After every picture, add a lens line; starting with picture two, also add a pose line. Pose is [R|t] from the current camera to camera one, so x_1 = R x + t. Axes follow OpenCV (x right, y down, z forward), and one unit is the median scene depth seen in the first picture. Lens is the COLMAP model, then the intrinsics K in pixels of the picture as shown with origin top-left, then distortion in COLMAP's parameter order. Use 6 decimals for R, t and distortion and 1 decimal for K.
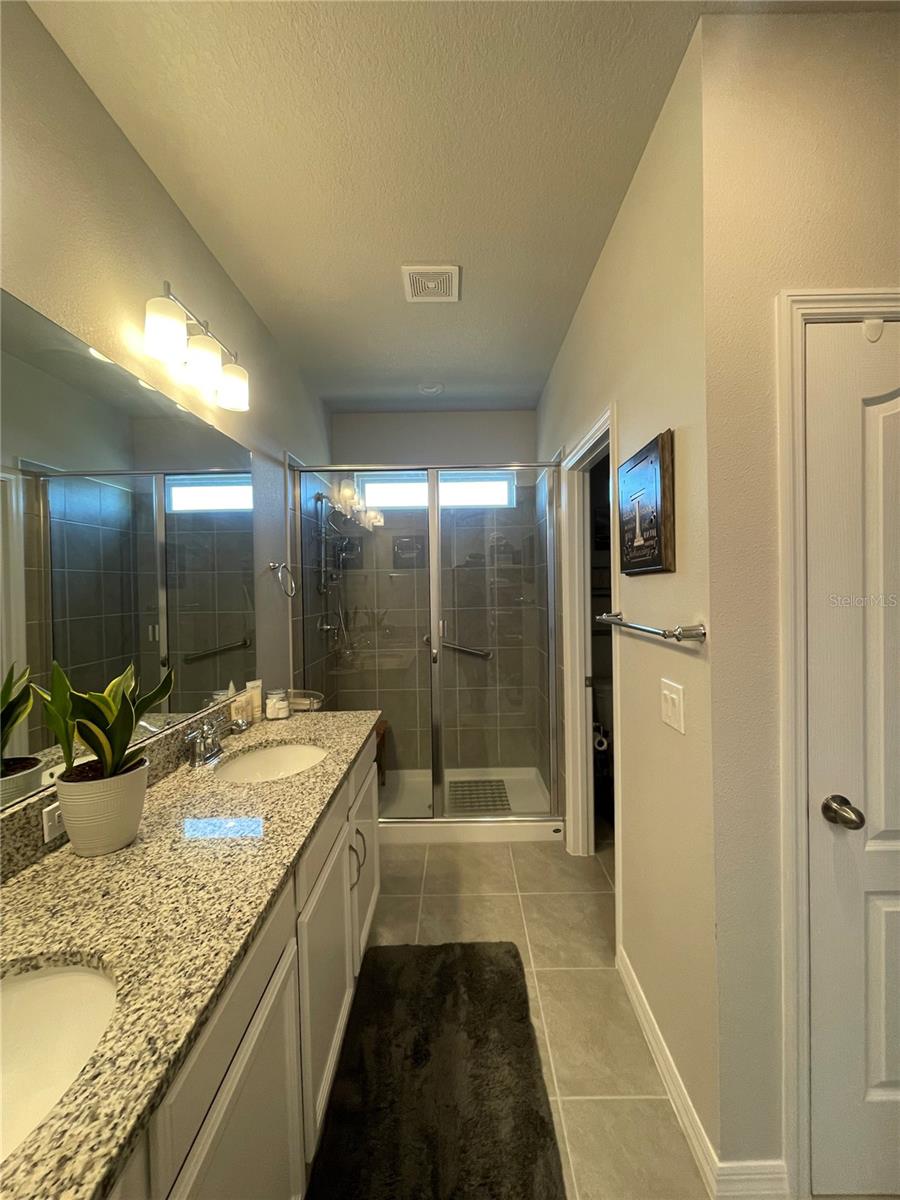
lens RADIAL K [[482.0, 0, 453.8], [0, 482.0, 595.9], [0, 0, 1]] dist [-0.007704, 0.001650]
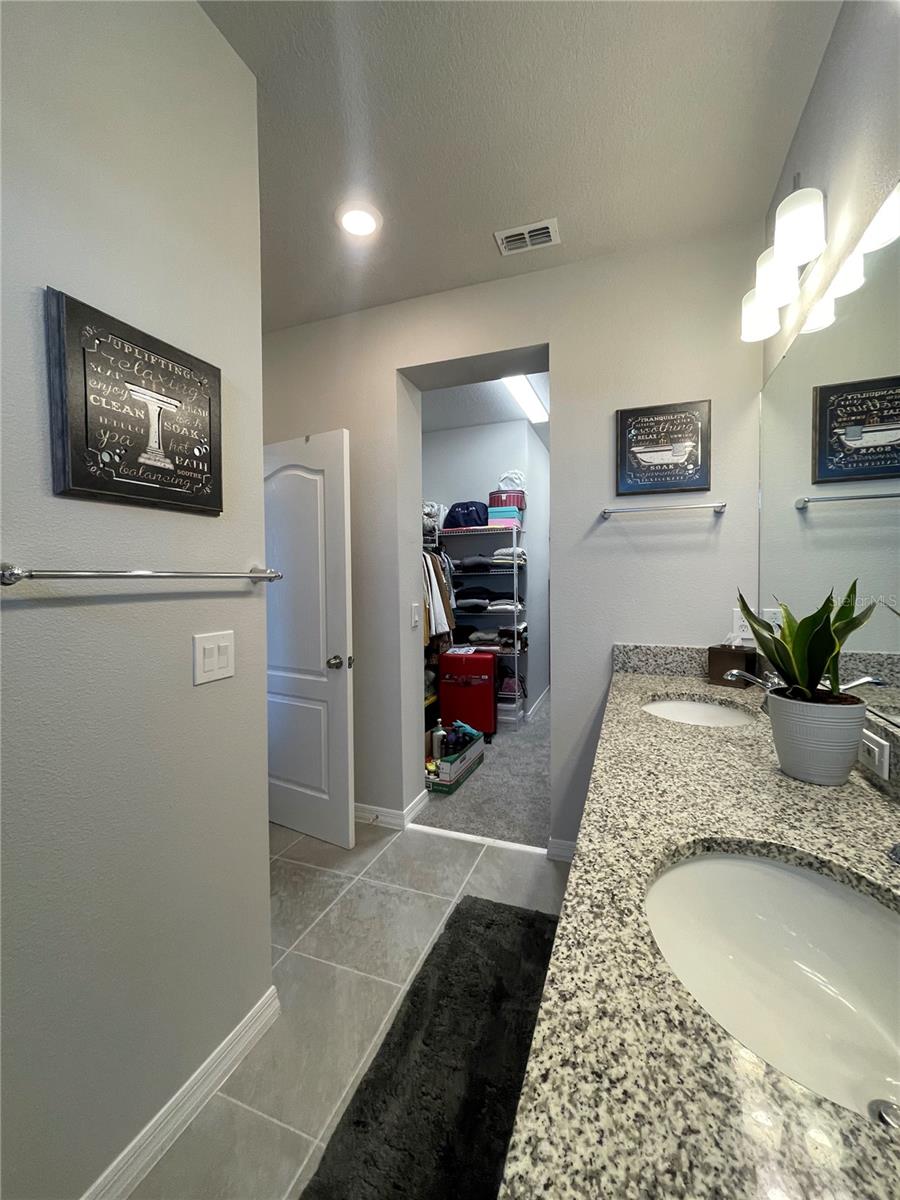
lens RADIAL K [[482.0, 0, 450.0], [0, 482.0, 595.5], [0, 0, 1]] dist [-0.007704, 0.001650]
pose [[-0.936153, 0.011509, 0.351405, -0.212307], [0.029126, 0.998567, 0.044886, 0.052791], [-0.350385, 0.052255, -0.935147, 1.159374]]
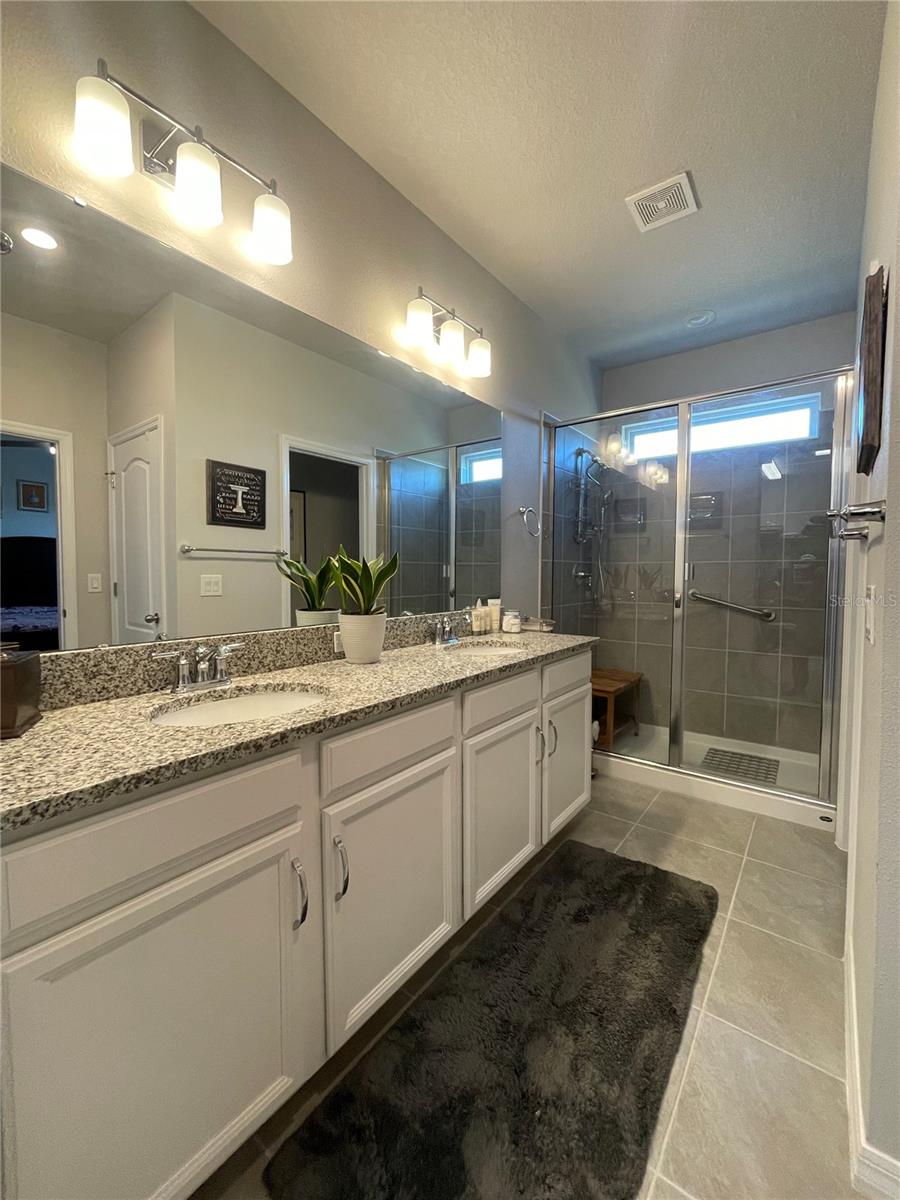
lens RADIAL K [[482.0, 0, 456.5], [0, 482.0, 595.9], [0, 0, 1]] dist [-0.007704, 0.001650]
pose [[0.801725, 0.047819, -0.595777, 0.248836], [-0.027027, 0.998675, 0.043787, 0.120622], [0.597082, -0.019003, 0.801955, -0.046558]]
